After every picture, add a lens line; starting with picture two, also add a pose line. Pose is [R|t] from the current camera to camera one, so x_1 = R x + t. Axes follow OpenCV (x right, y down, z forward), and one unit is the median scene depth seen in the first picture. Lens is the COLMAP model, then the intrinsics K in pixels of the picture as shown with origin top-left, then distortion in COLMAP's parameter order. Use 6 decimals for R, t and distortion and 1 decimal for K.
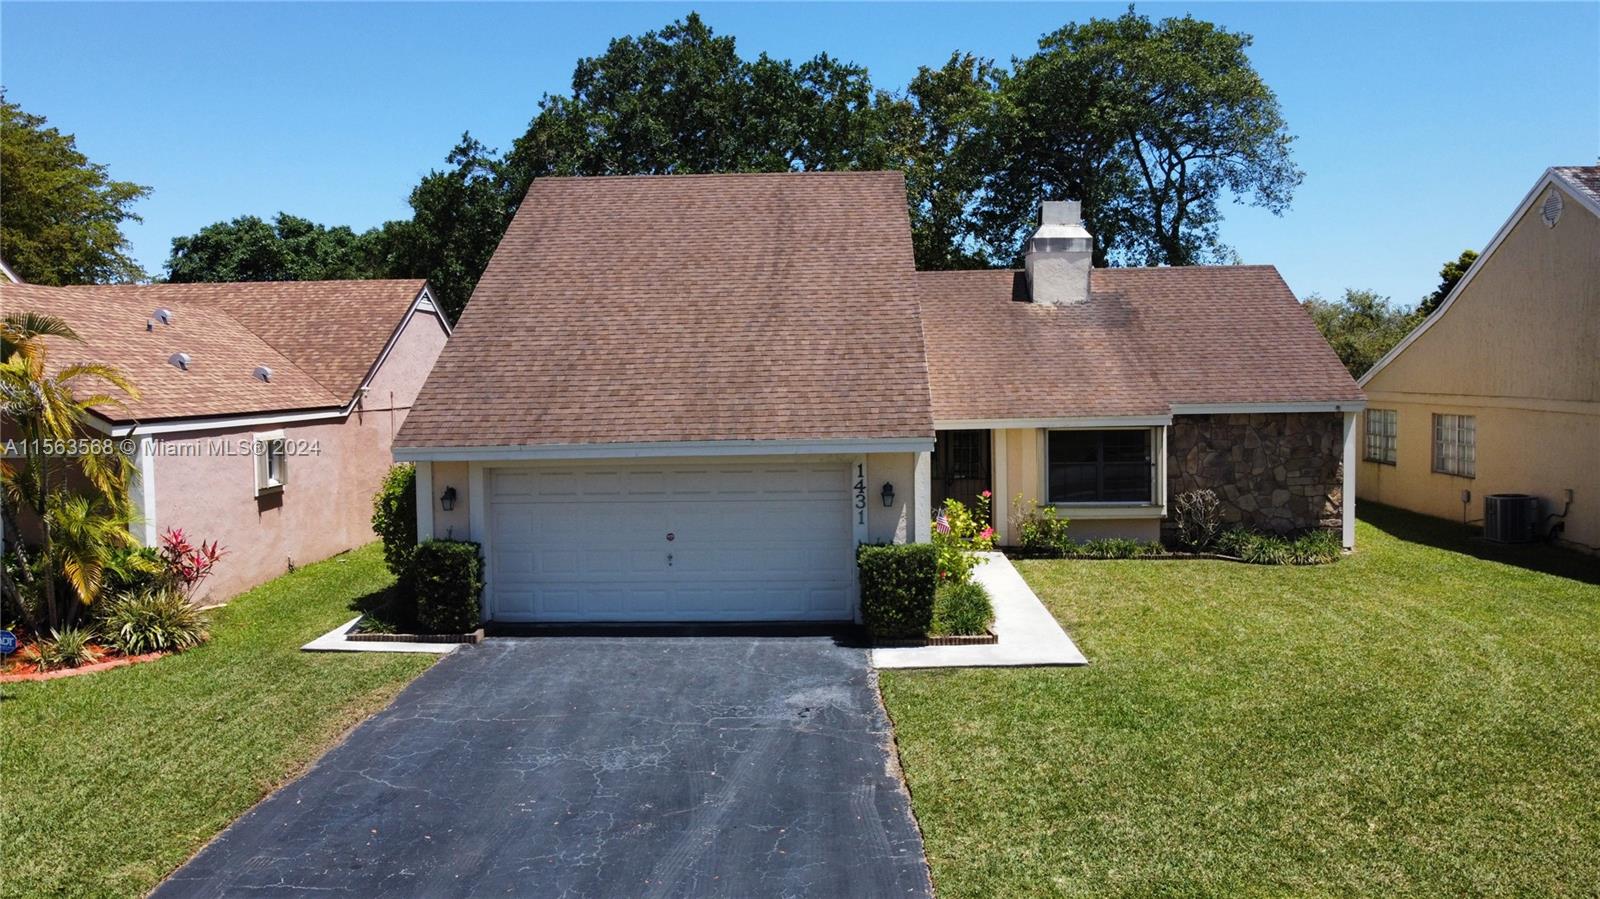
lens RADIAL K [[1219.7, 0, 793.9], [0, 1219.7, 440.3], [0, 0, 1]] dist [-0.006646, -0.001376]
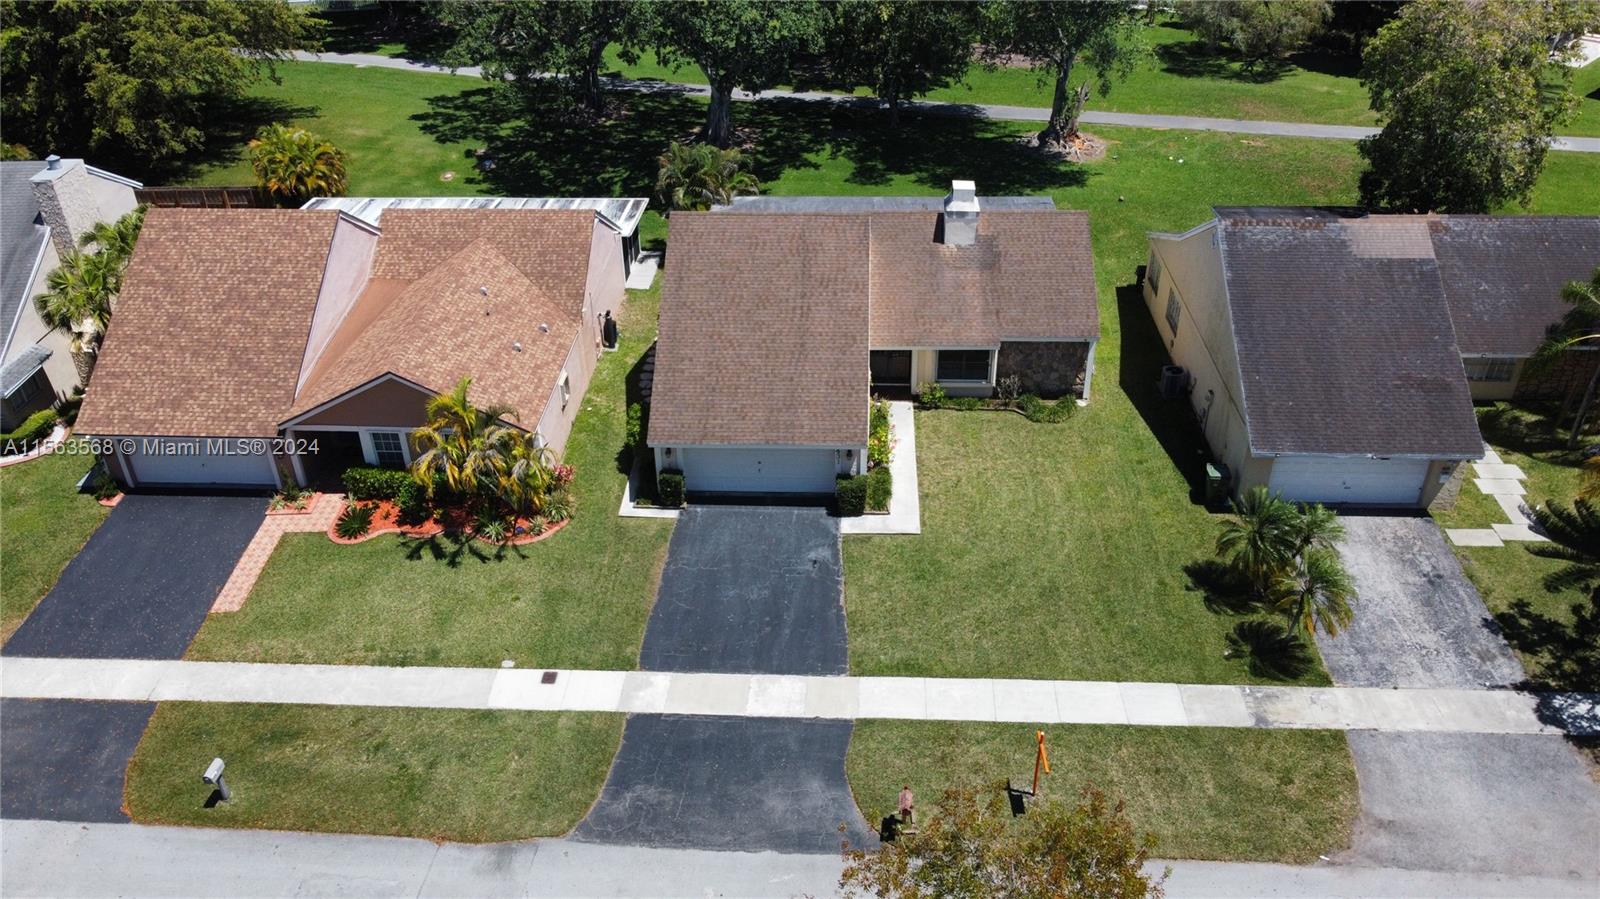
lens RADIAL K [[1220.2, 0, 793.9], [0, 1220.2, 444.7], [0, 0, 1]] dist [-0.005540, -0.001072]
pose [[0.999975, 0.002116, -0.006749, -0.013041], [0.001459, 0.871978, 0.489544, -0.869359], [0.006921, -0.489541, 0.871953, -0.833160]]
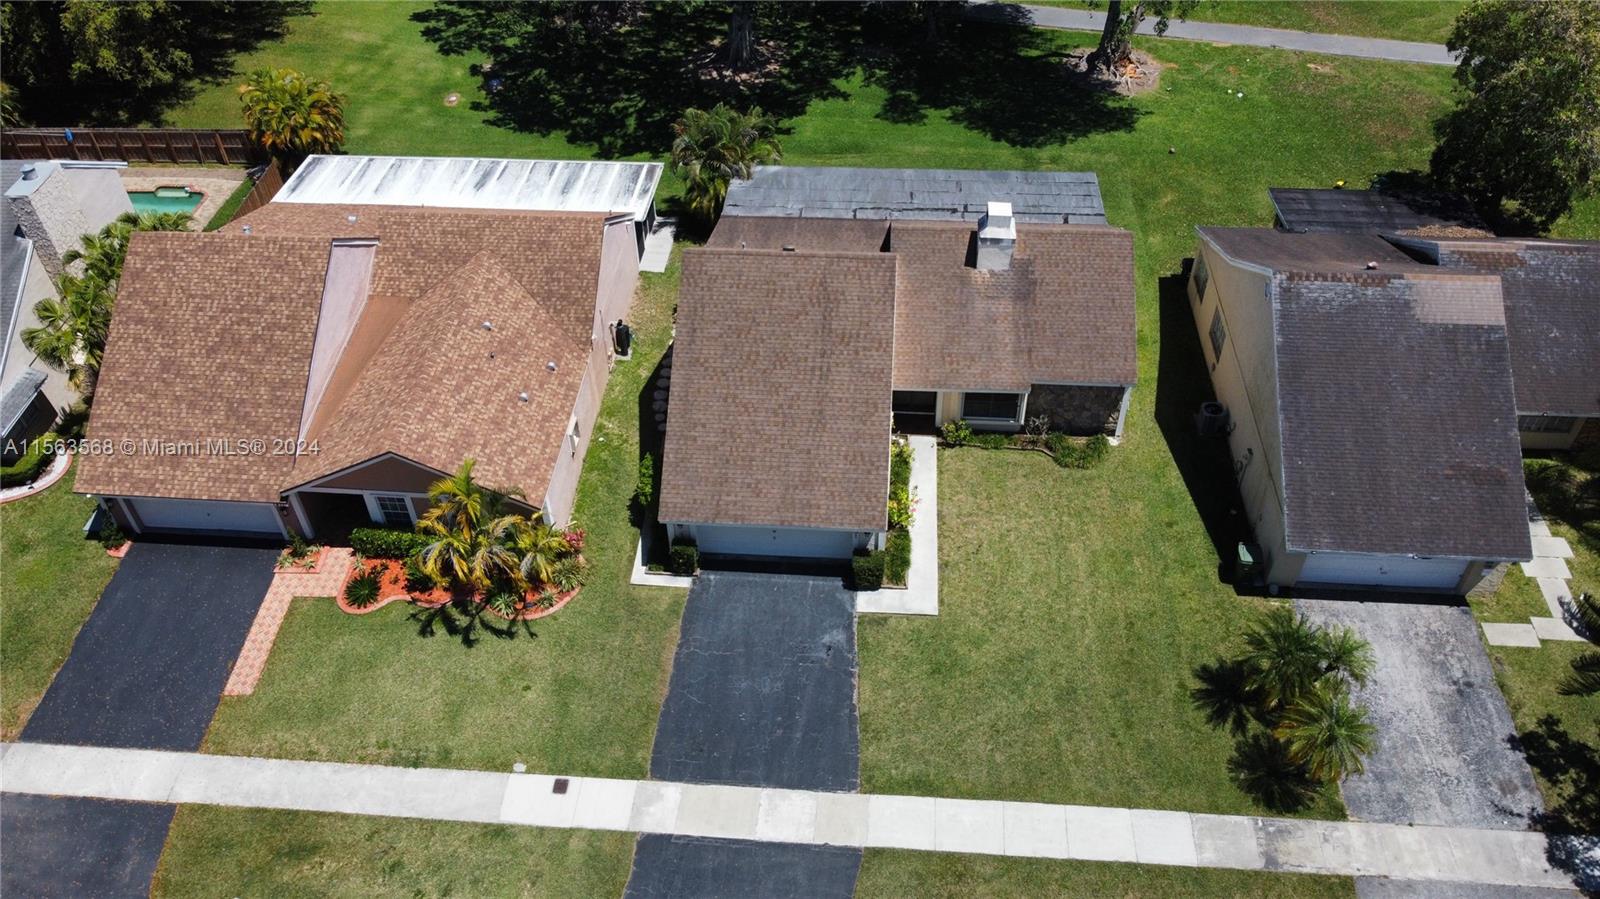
lens RADIAL K [[1219.4, 0, 793.5], [0, 1219.4, 445.7], [0, 0, 1]] dist [-0.006425, -0.000599]
pose [[0.999375, 0.020735, -0.028614, -0.001198], [0.002537, 0.765565, 0.643353, -1.190799], [0.035245, -0.643024, 0.765034, -0.523285]]
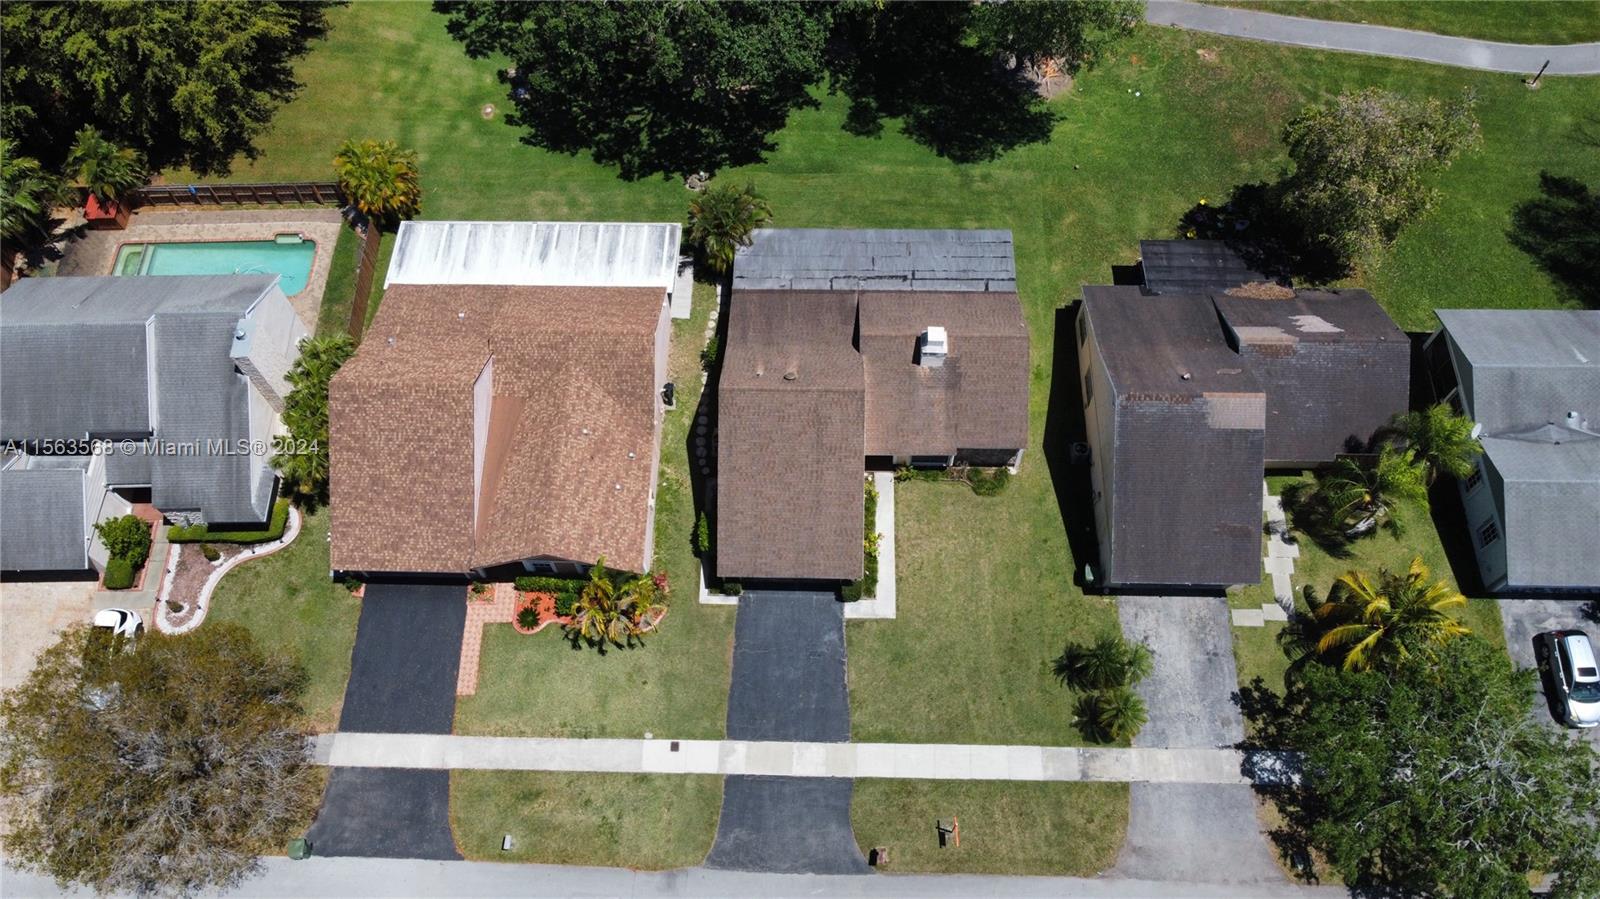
lens RADIAL K [[1219.4, 0, 793.5], [0, 1219.4, 445.7], [0, 0, 1]] dist [-0.006425, -0.000599]
pose [[0.999806, -0.019407, 0.003249, -0.074128], [0.007168, 0.512991, 0.858364, -2.476201], [-0.018325, -0.858174, 0.513031, -0.420287]]
